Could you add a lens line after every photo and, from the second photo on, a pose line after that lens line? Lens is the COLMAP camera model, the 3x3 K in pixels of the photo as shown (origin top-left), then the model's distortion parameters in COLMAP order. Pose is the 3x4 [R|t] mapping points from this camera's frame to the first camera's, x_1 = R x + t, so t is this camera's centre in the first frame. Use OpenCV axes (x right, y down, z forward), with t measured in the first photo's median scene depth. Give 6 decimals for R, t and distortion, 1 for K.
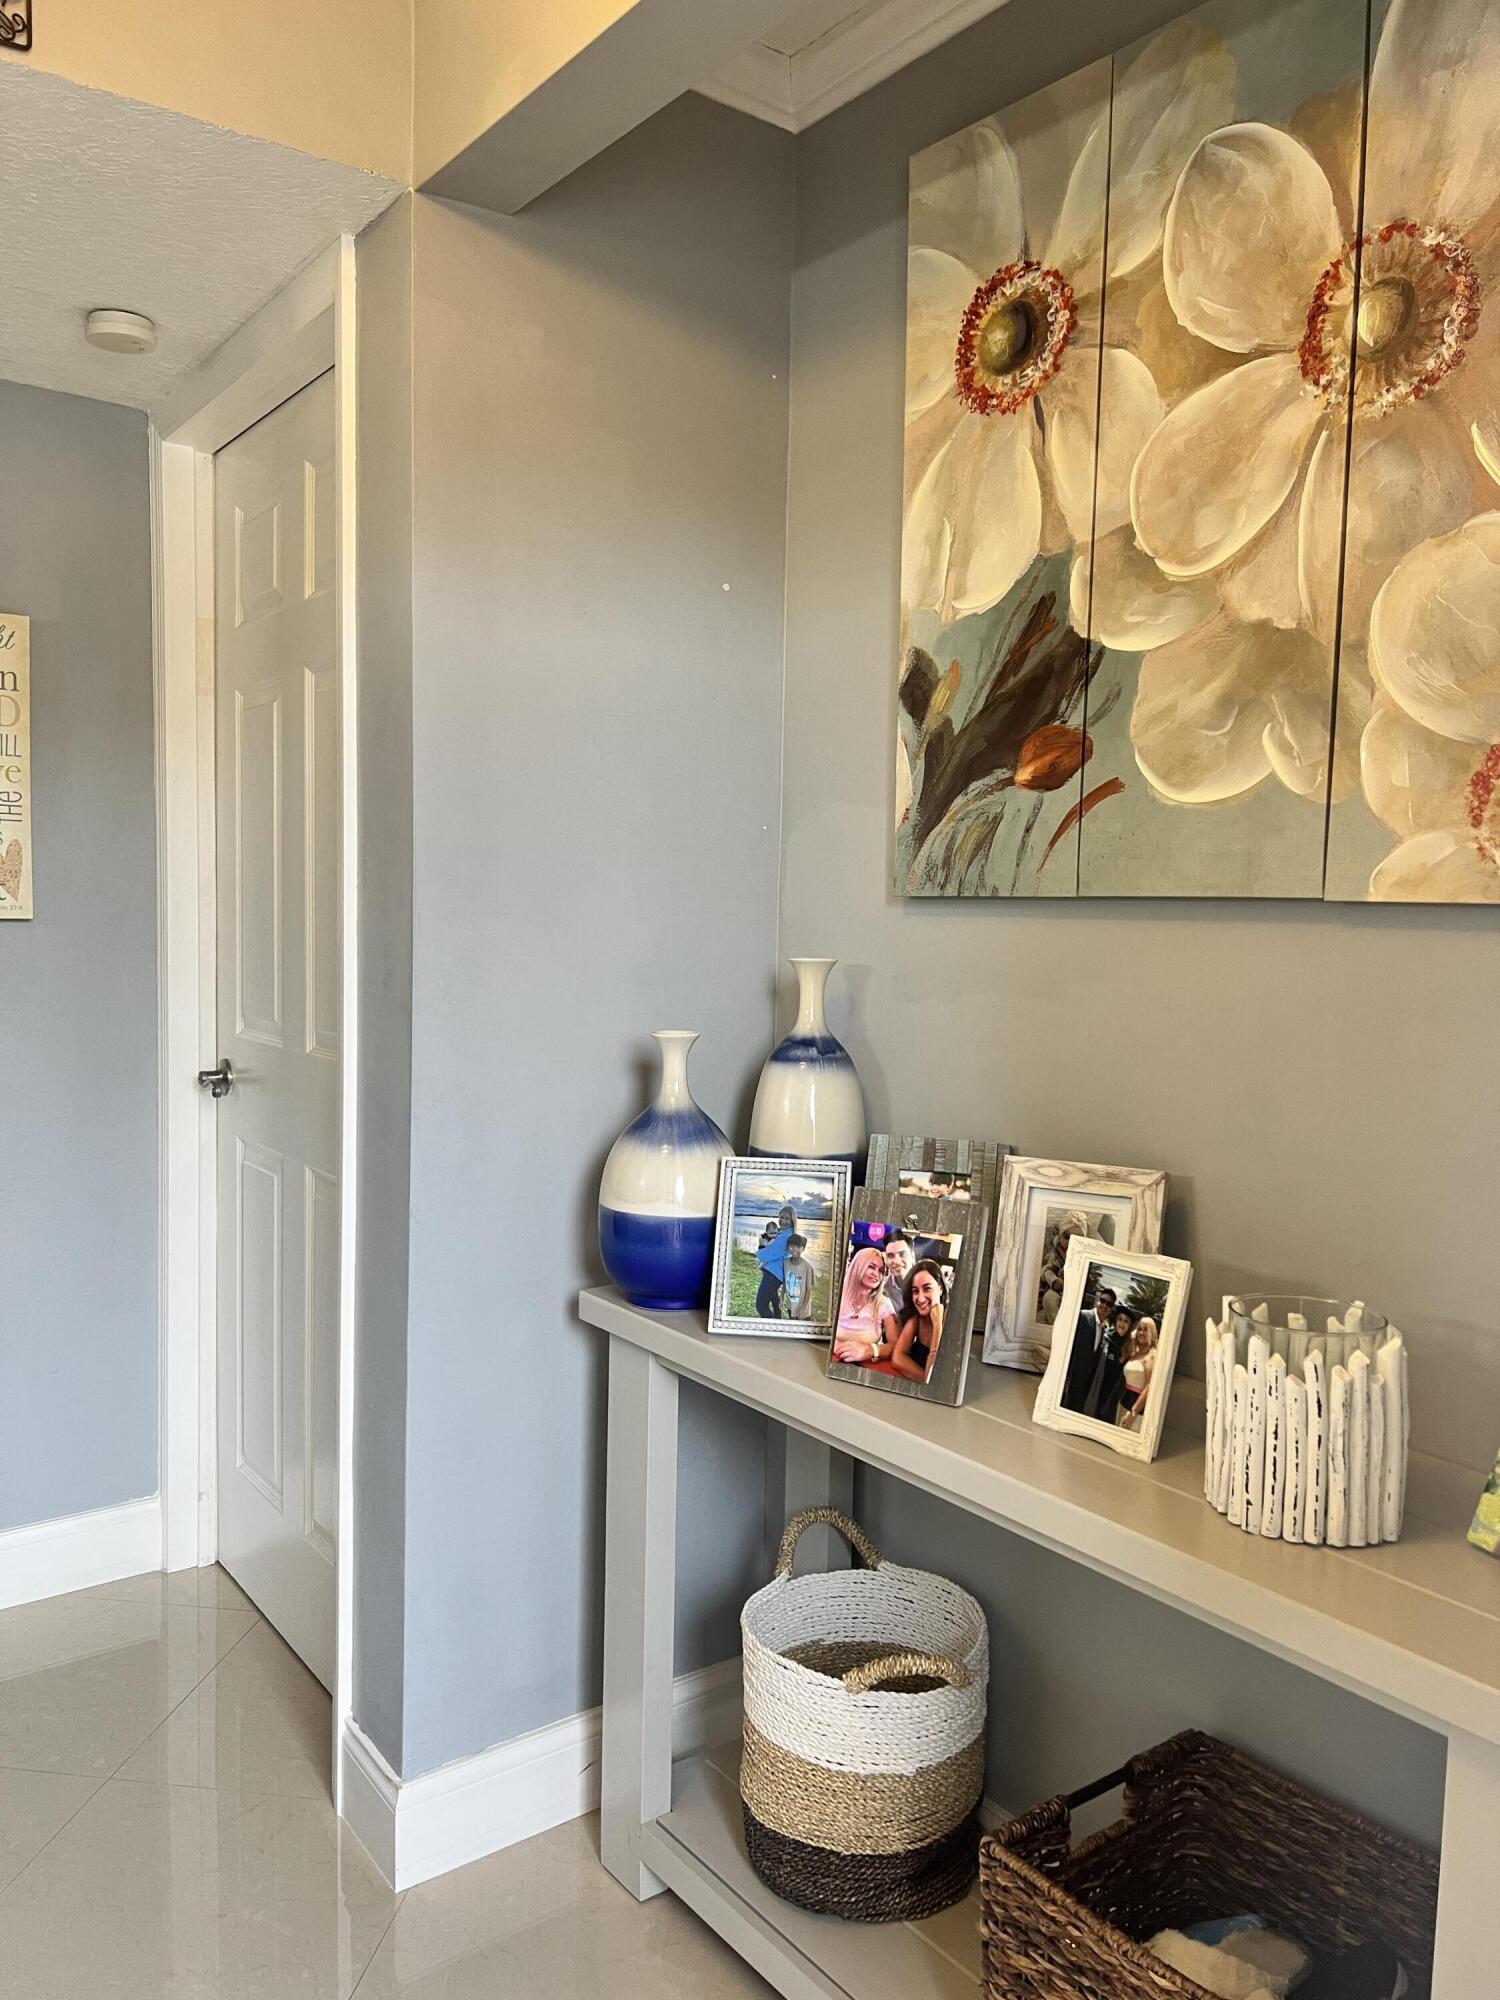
lens RADIAL K [[1529.0, 0, 750.0], [0, 1529.0, 1000.0], [0, 0, 1]] dist [0.075847, -0.081395]
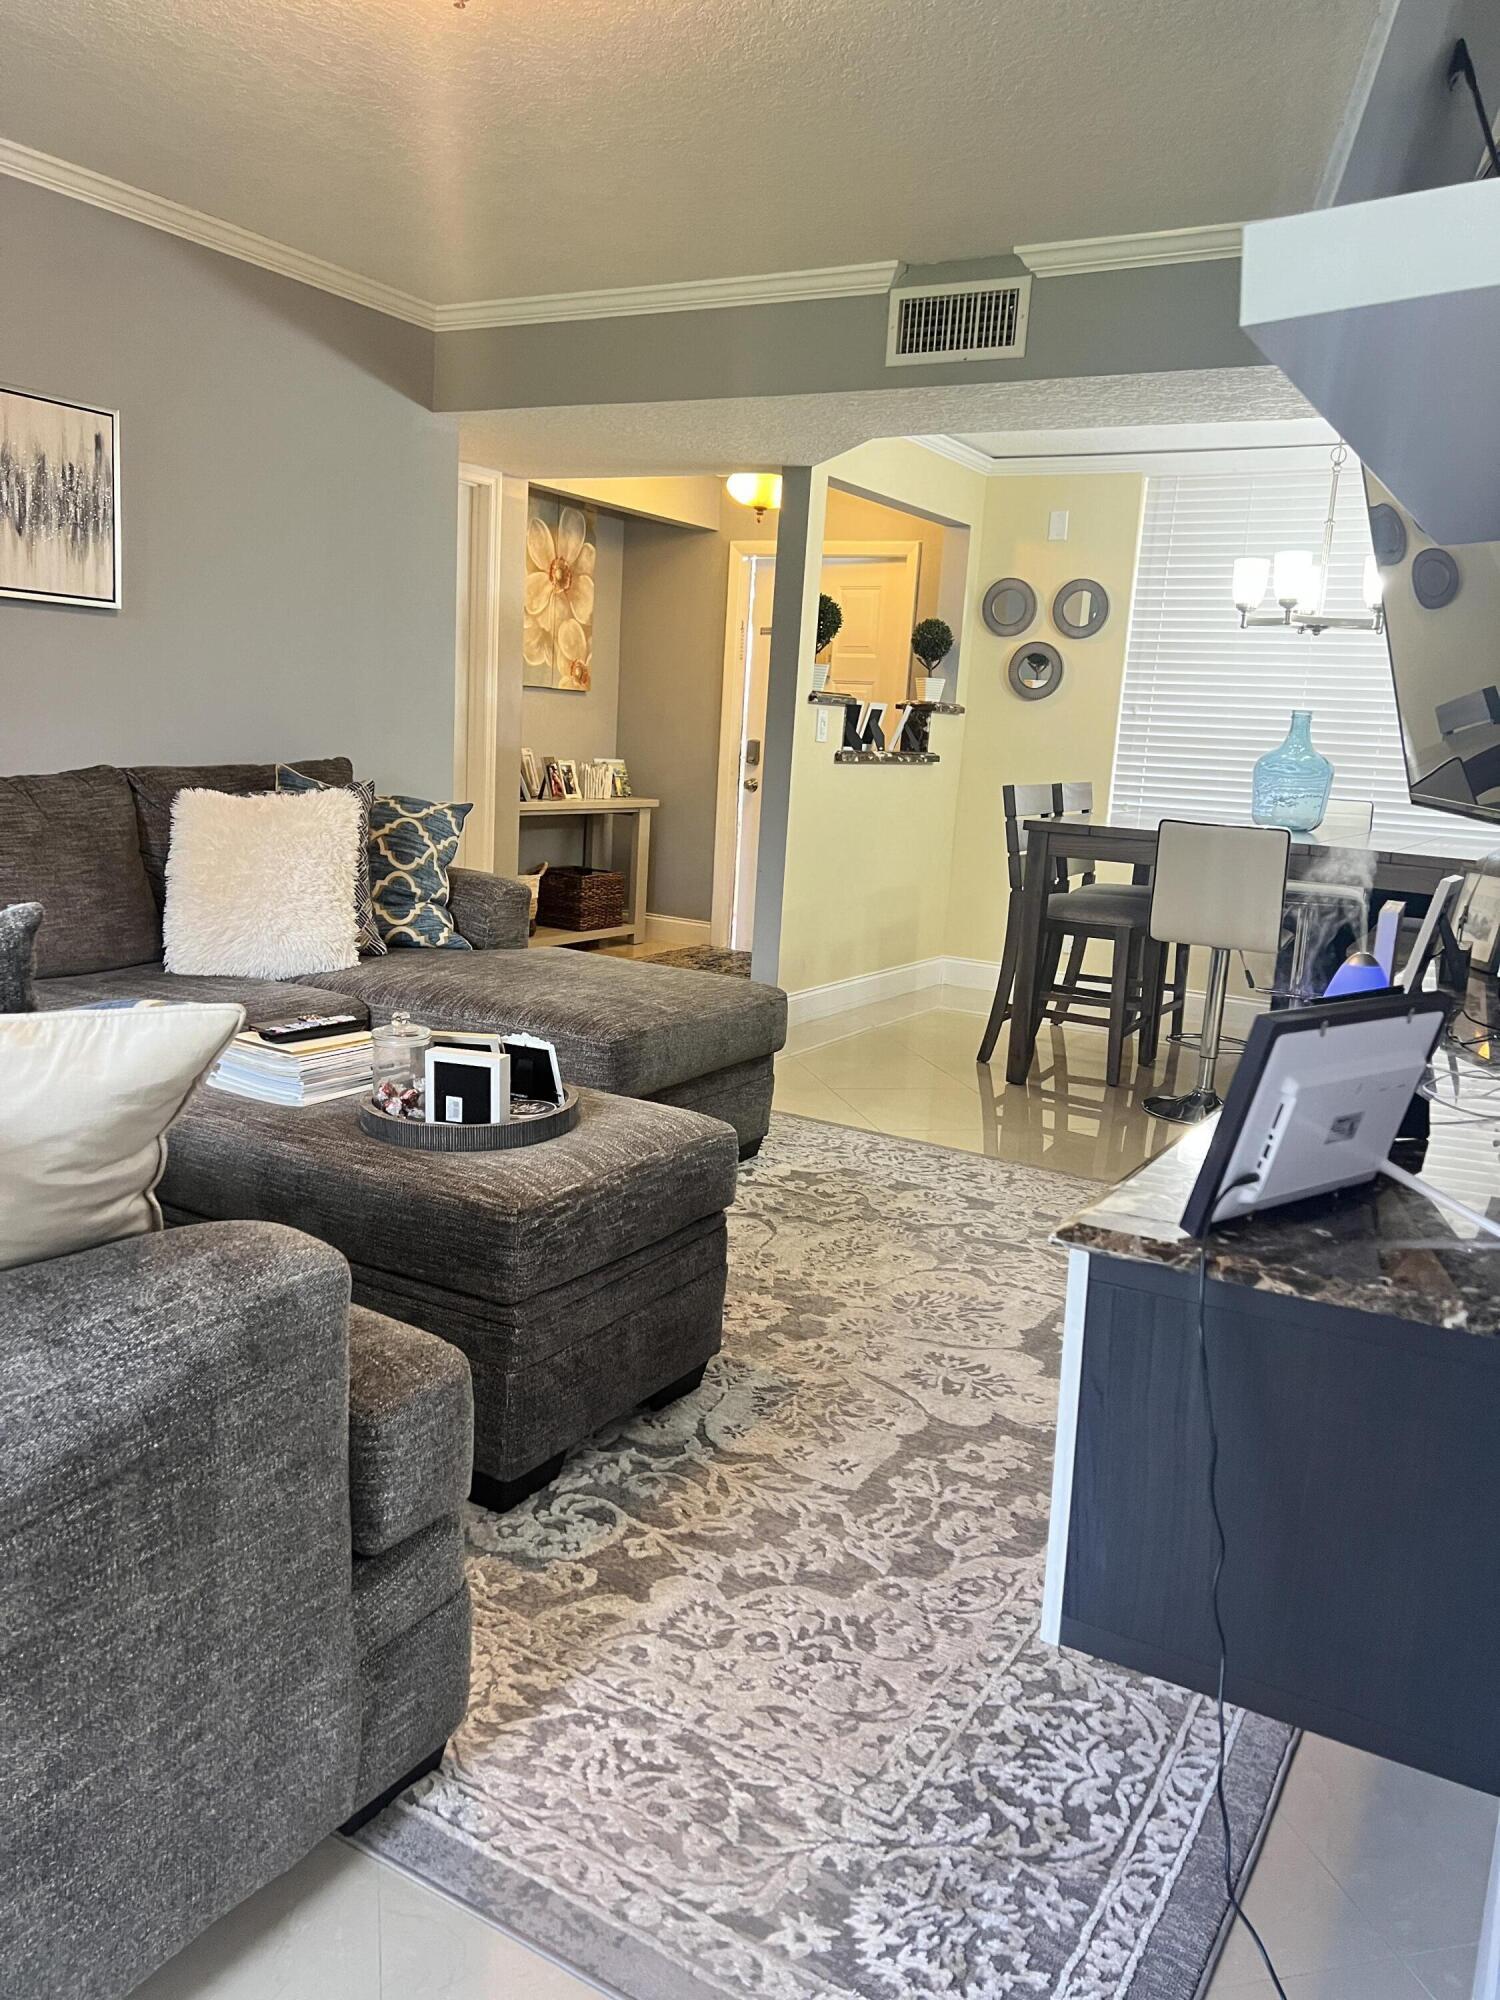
lens RADIAL K [[1489.1, 0, 740.6], [0, 1489.1, 1004.1], [0, 0, 1]] dist [0.068490, -0.090936]
pose [[-0.368262, -0.222416, 0.902726, -4.318807], [-0.005121, 0.971434, 0.237255, -0.214453], [-0.929708, 0.082749, -0.358881, 2.173178]]
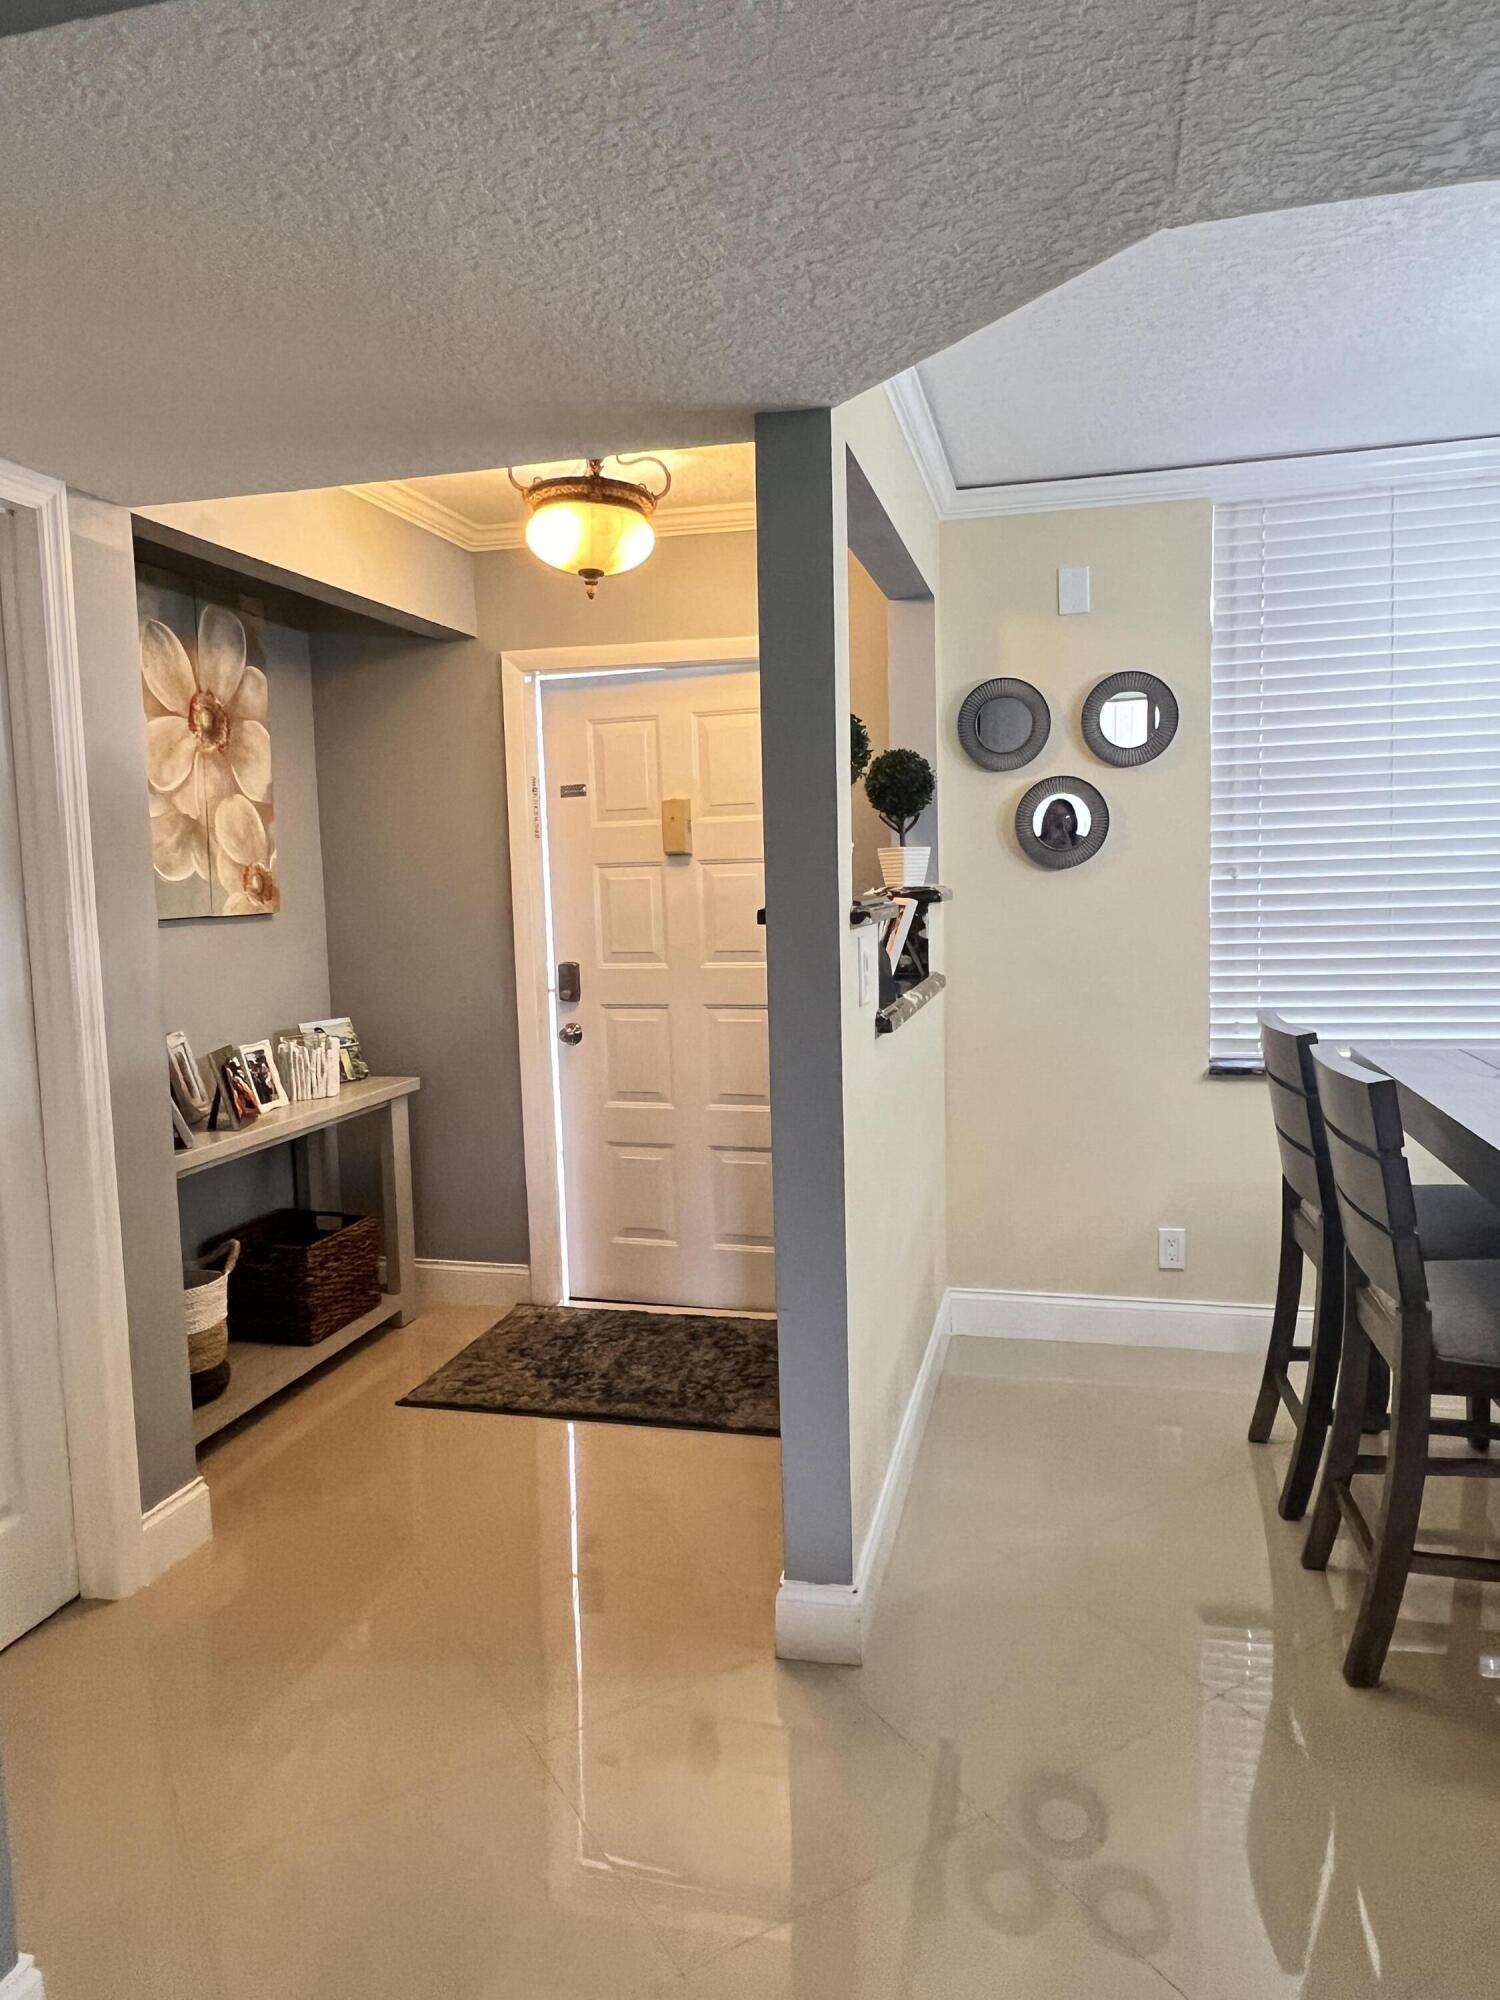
lens RADIAL K [[1293.7, 0, 743.7], [0, 1293.7, 990.7], [0, 0, 1]] dist [-0.006578, 0.003217]
pose [[-0.617913, -0.081813, 0.781978, -2.020937], [0.065074, 0.985838, 0.154563, -0.223703], [-0.783549, 0.146393, -0.603838, 1.620536]]
